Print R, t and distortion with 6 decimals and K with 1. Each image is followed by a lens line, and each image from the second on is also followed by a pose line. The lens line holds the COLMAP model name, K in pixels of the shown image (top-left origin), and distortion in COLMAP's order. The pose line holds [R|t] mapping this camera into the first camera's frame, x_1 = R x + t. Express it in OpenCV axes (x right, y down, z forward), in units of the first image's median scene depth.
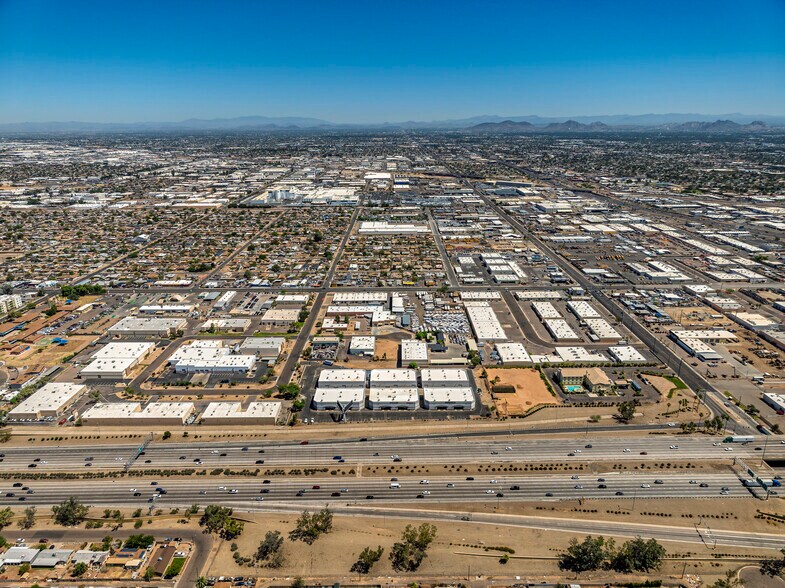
lens RADIAL K [[532.6, 0, 391.4], [0, 532.6, 294.0], [0, 0, 1]] dist [-0.000057, 0.001193]
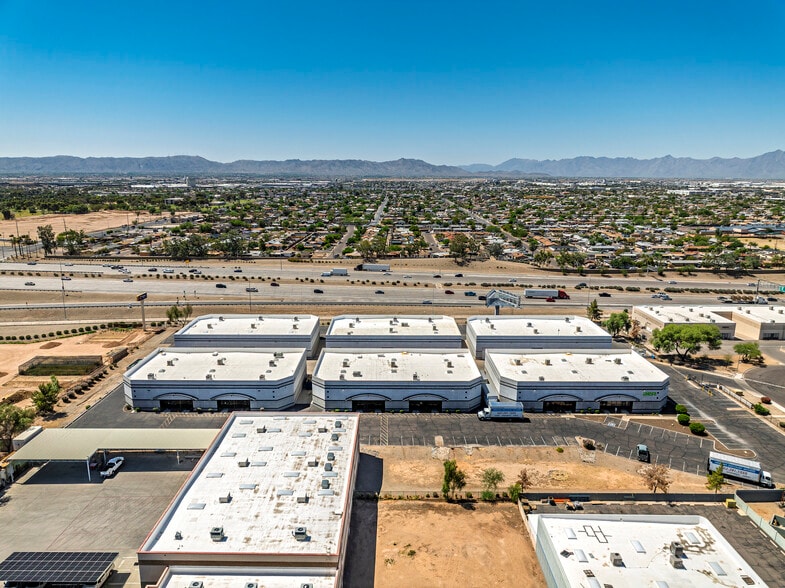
lens RADIAL K [[539.1, 0, 392.5], [0, 539.1, 294.0], [0, 0, 1]] dist [-0.000603, 0.000147]
pose [[-0.999956, 0.003638, -0.008617, 0.007474], [-0.001201, 0.863732, 0.503950, -0.023774], [0.009276, 0.503938, -0.863690, 1.099812]]
